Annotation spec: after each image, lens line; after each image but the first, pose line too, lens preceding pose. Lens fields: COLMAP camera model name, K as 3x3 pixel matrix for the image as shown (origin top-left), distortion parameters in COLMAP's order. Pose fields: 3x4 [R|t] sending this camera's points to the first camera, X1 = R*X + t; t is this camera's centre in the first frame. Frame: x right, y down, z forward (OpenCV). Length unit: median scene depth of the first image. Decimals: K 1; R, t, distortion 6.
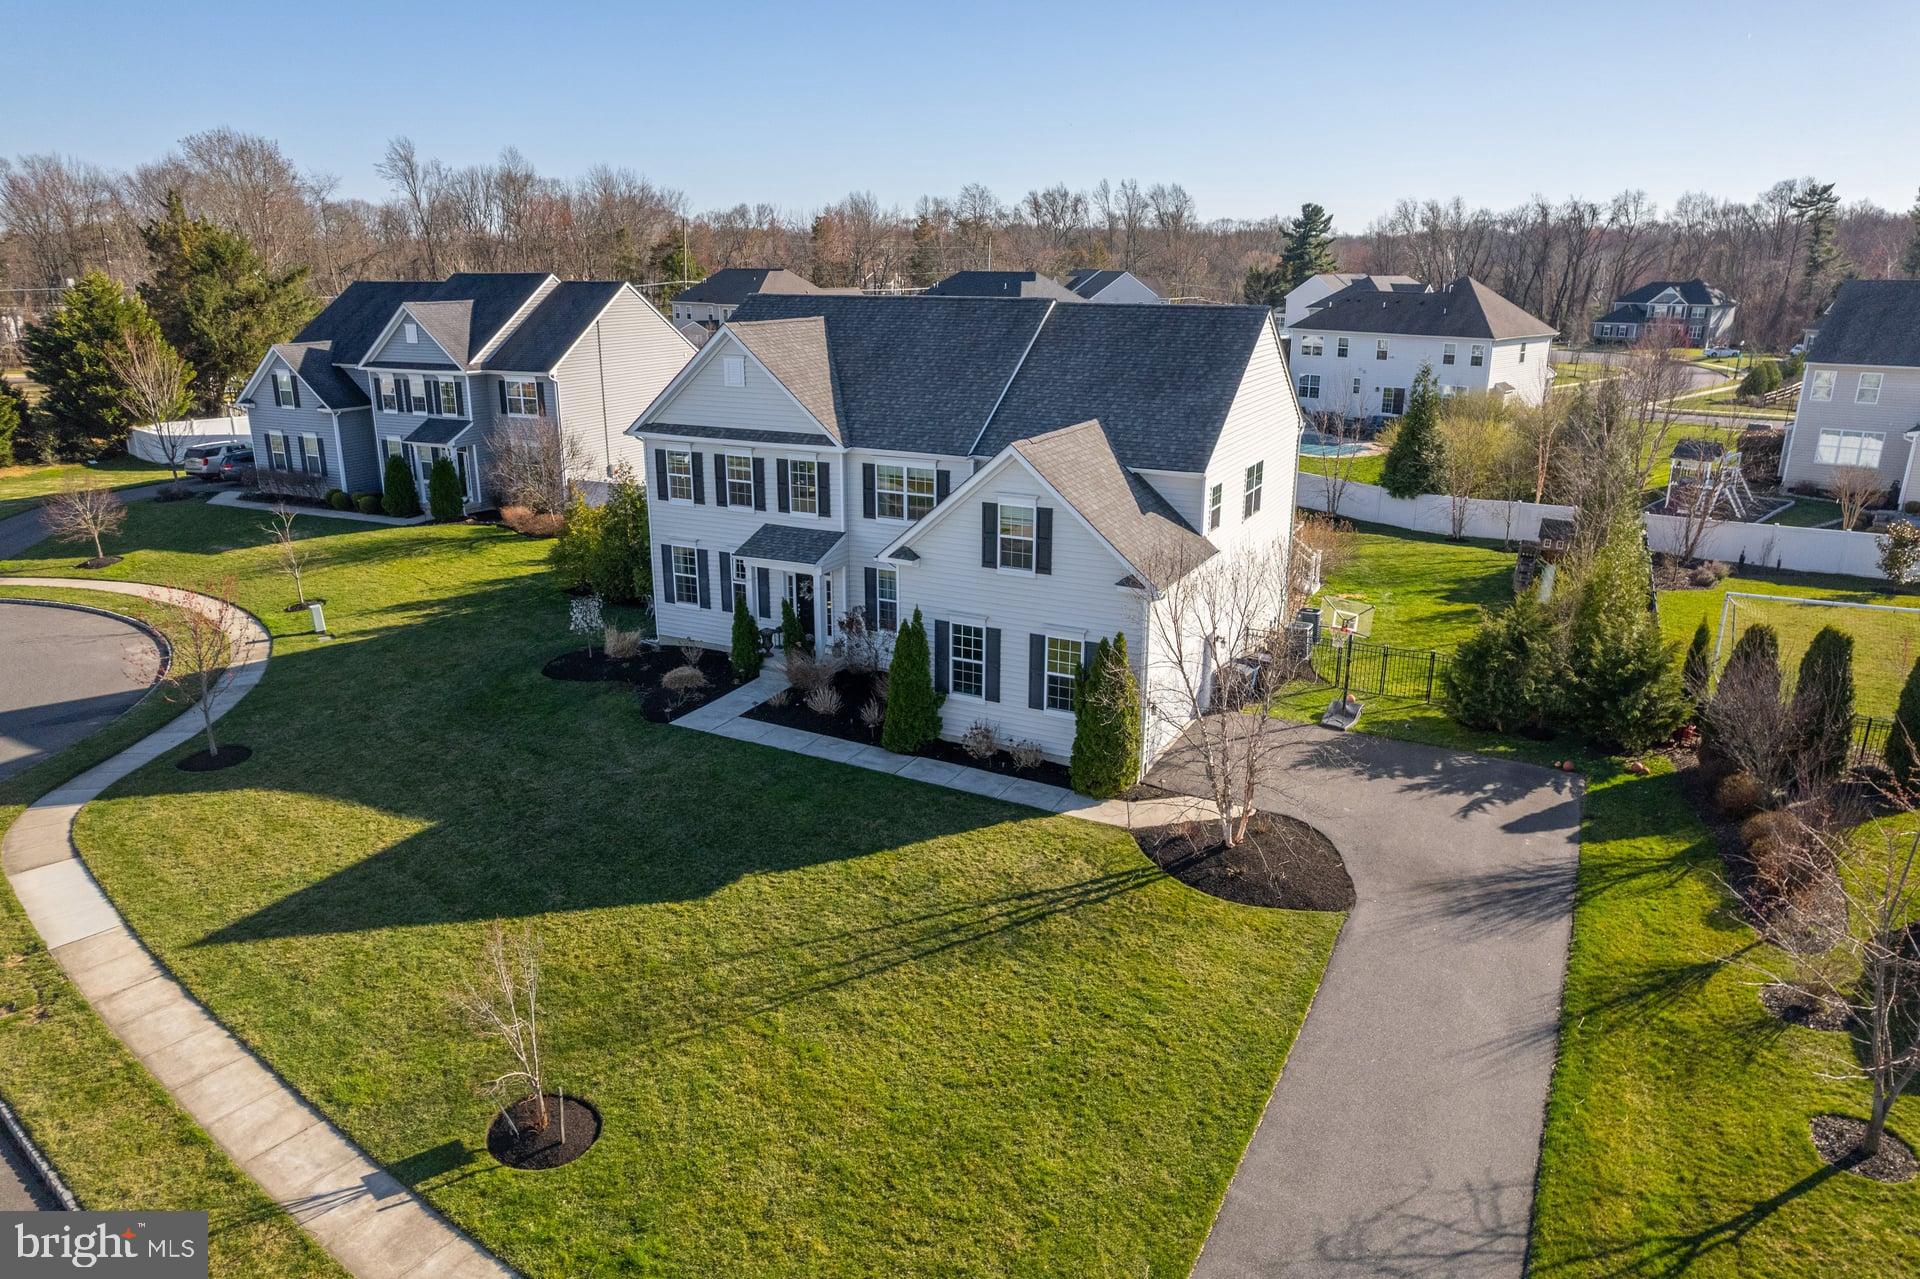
lens RADIAL K [[1250.9, 0, 960.0], [0, 1250.9, 639.5], [0, 0, 1]] dist [-0.075633, 0.081707]
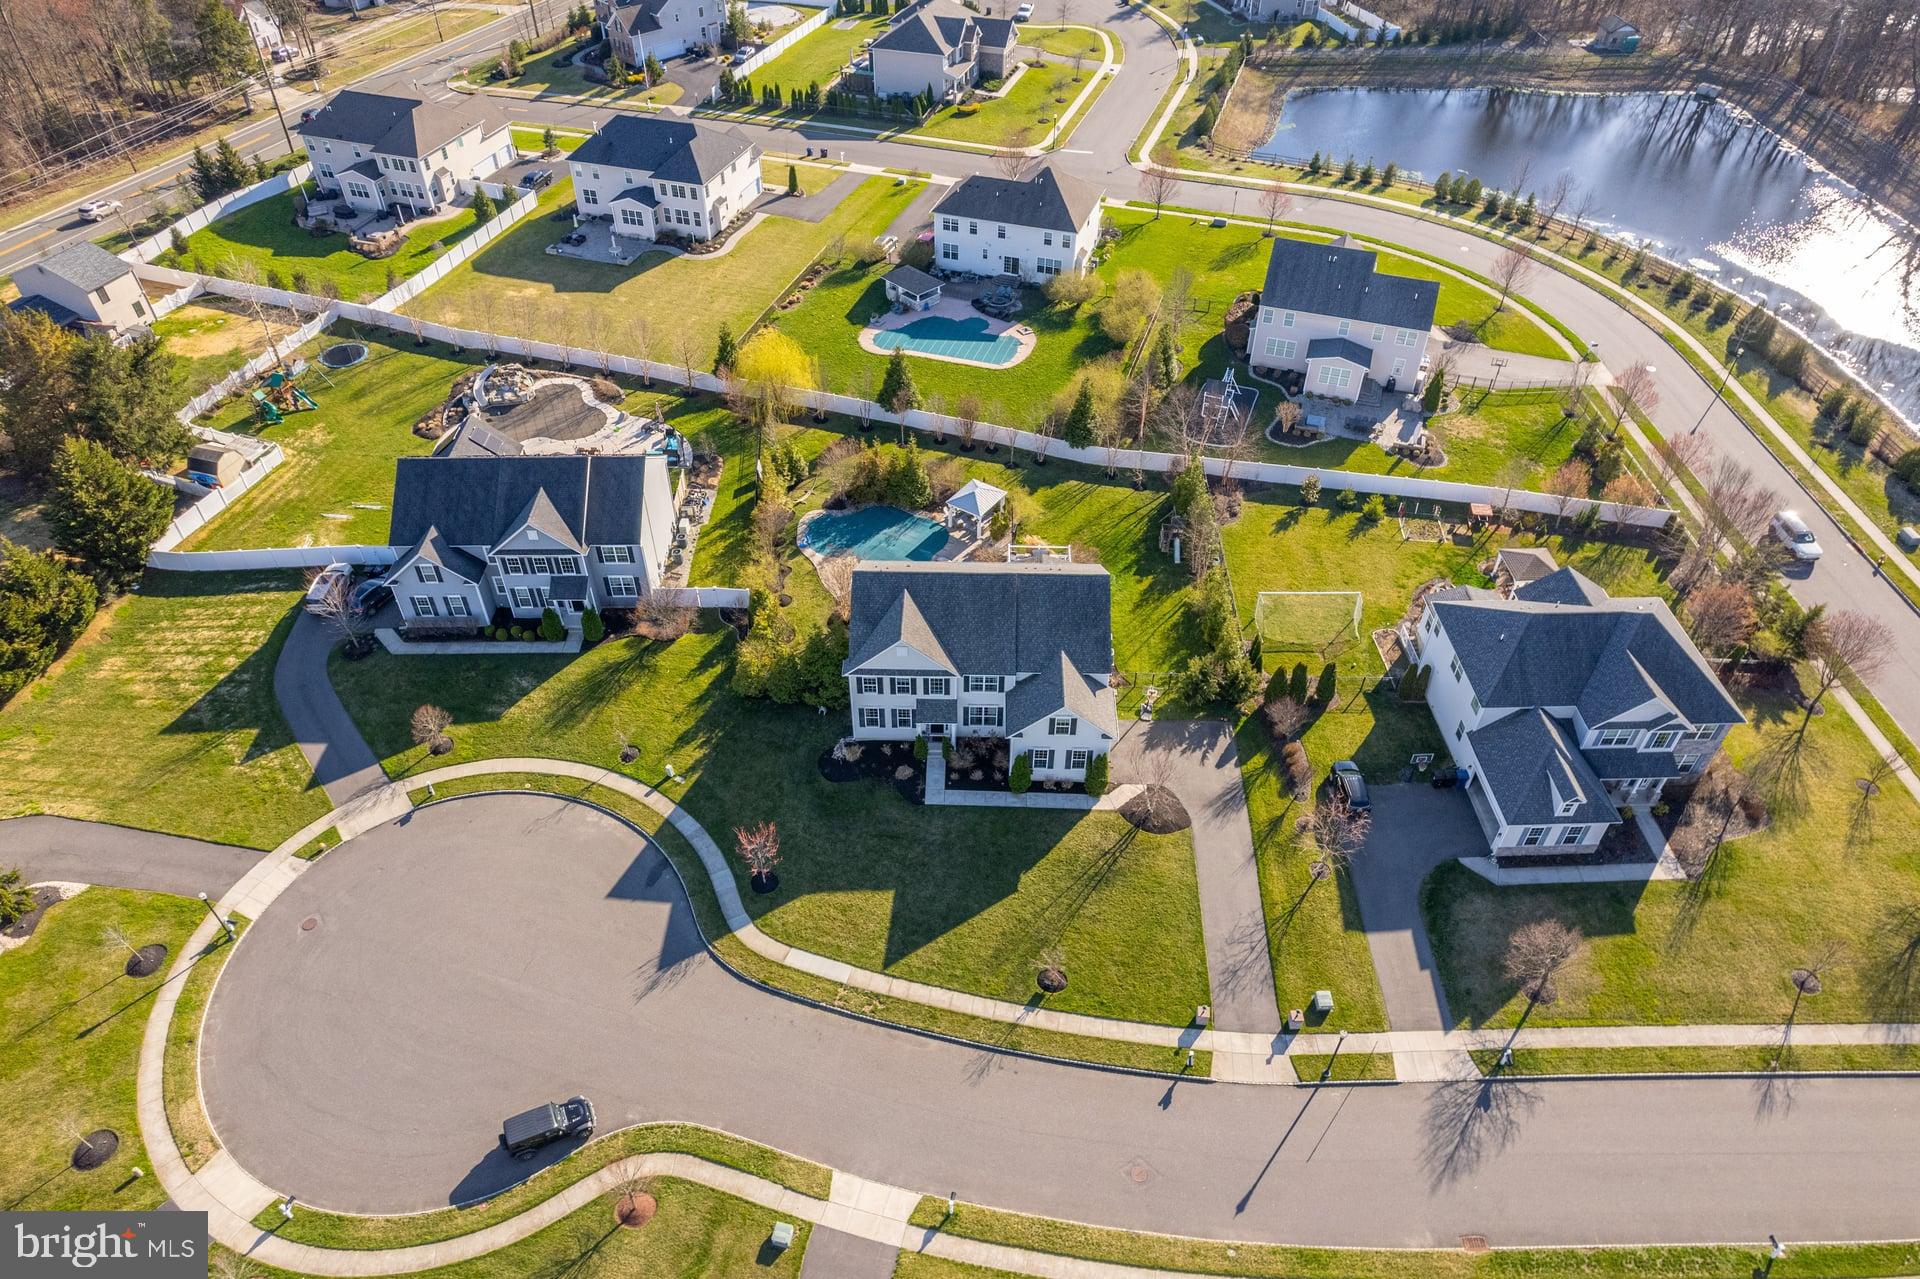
lens RADIAL K [[1226.7, 0, 960.0], [0, 1226.7, 639.5], [0, 0, 1]] dist [-0.075772, 0.080576]
pose [[0.900395, -0.292318, 0.322240, -0.822711], [0.125216, 0.883430, 0.451523, -1.265365], [-0.416664, -0.366199, 0.832039, -0.923862]]
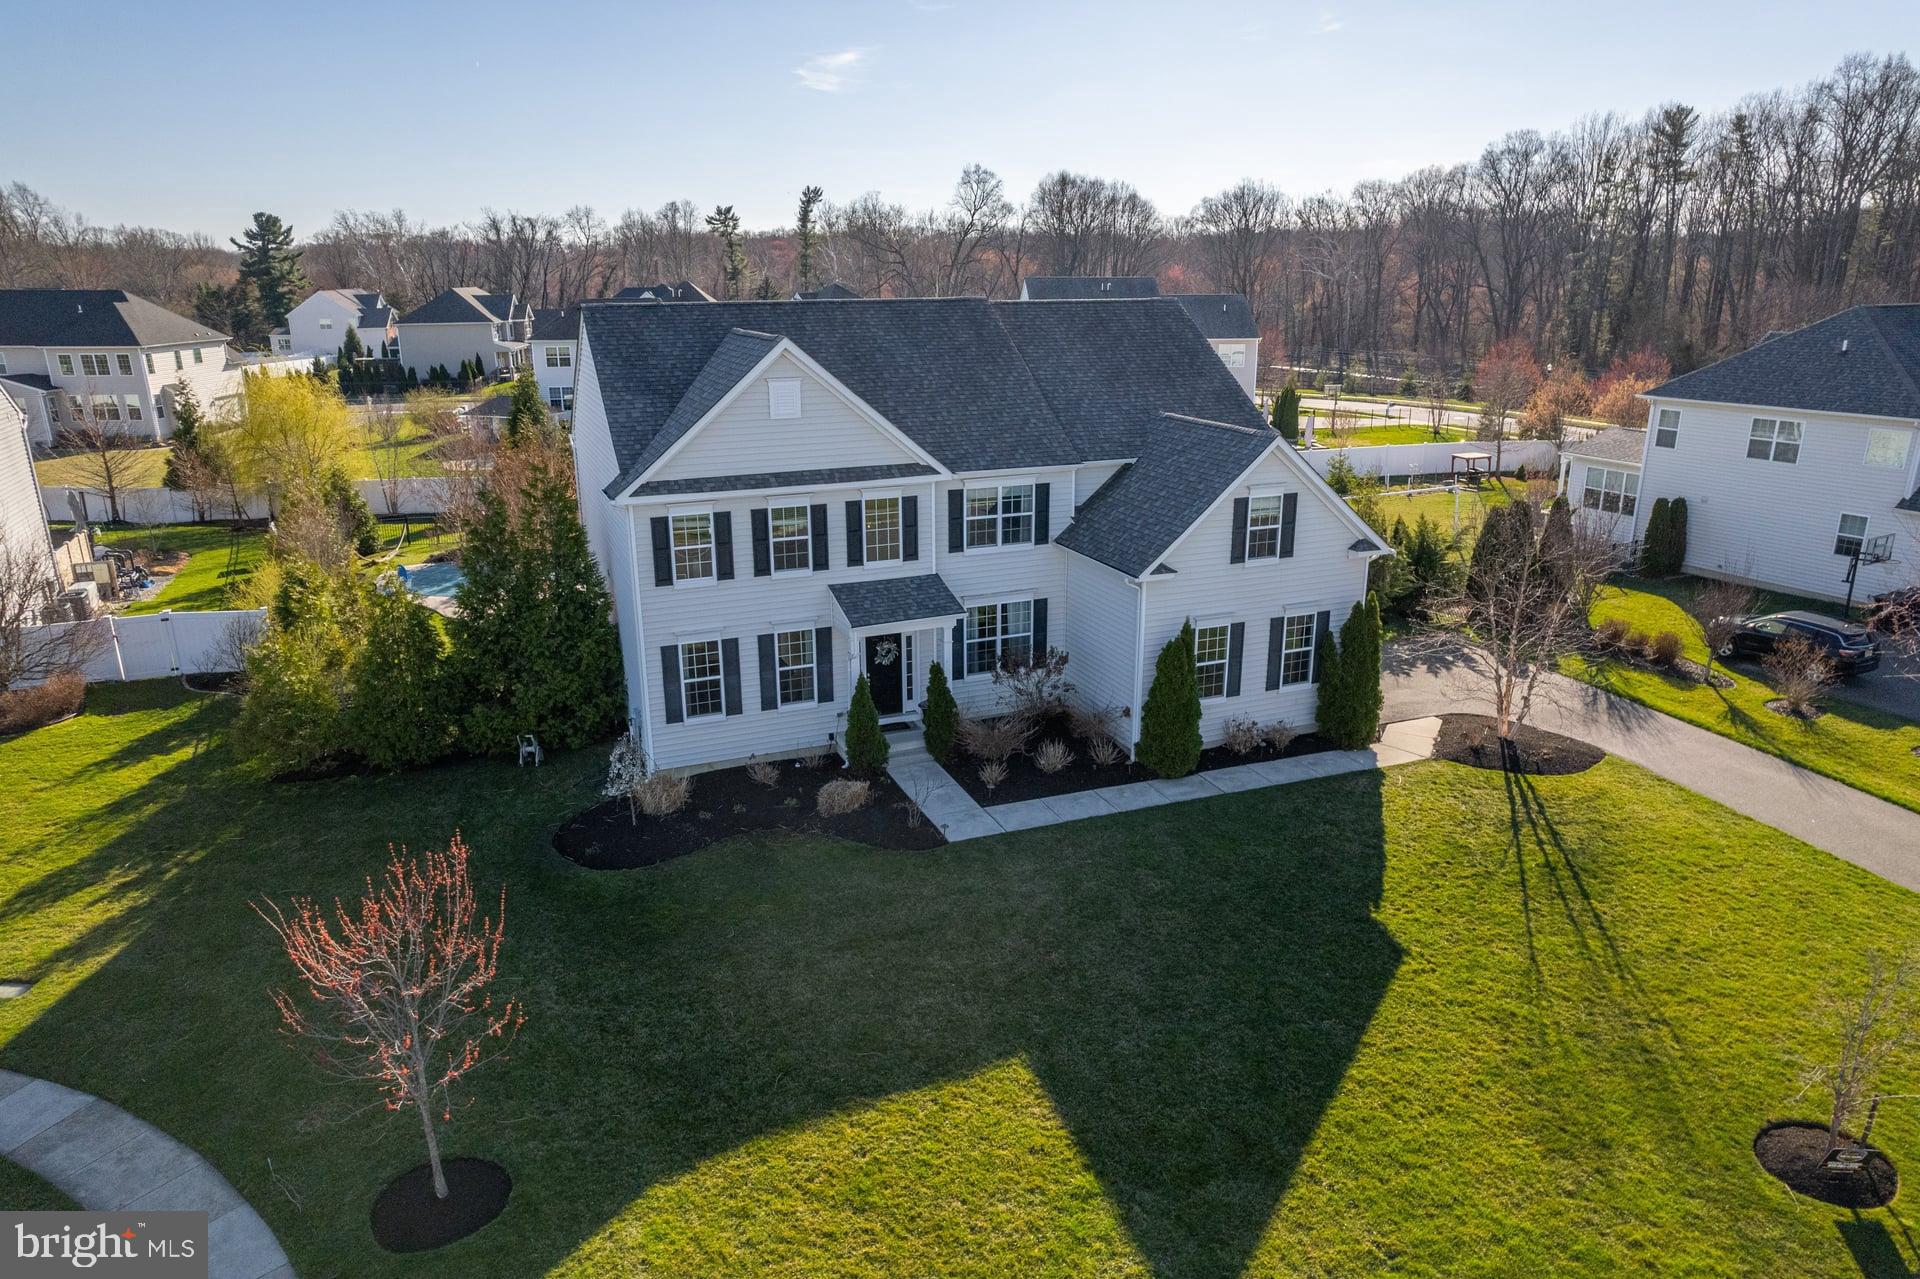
lens RADIAL K [[1226.7, 0, 960.0], [0, 1226.7, 639.5], [0, 0, 1]] dist [-0.075772, 0.080576]
pose [[0.649344, -0.225341, 0.726342, -0.715252], [0.229063, 0.968691, 0.095747, -0.121017], [-0.725177, 0.104205, 0.680632, 0.430325]]
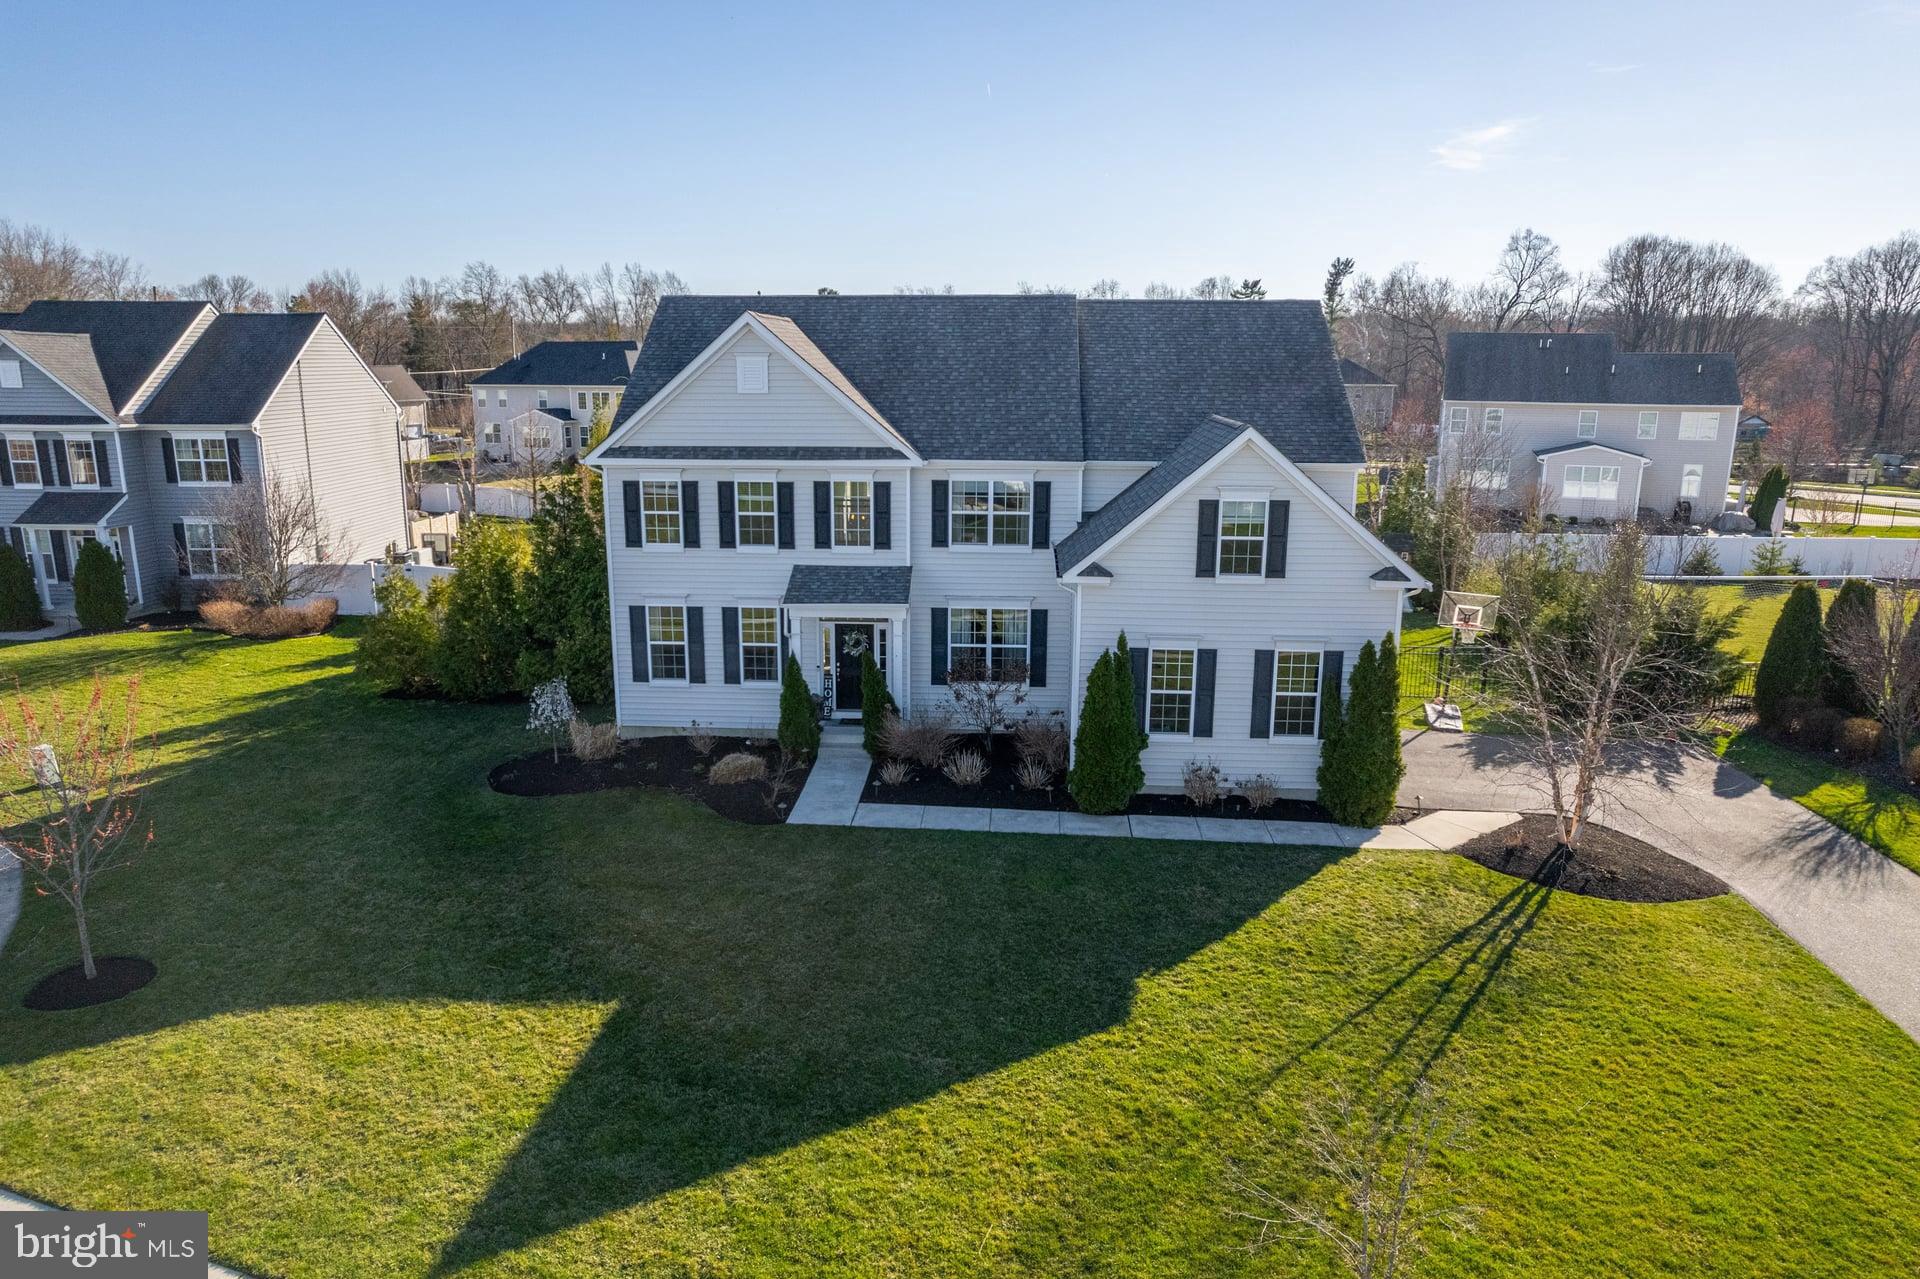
lens RADIAL K [[1273.6, 0, 937.6], [0, 1273.6, 659.4], [0, 0, 1]] dist [-0.078316, 0.089000]
pose [[0.919937, -0.090647, 0.381443, -0.406278], [0.114352, 0.992639, -0.039893, 0.009817], [-0.375019, 0.080318, 0.923531, 0.237042]]
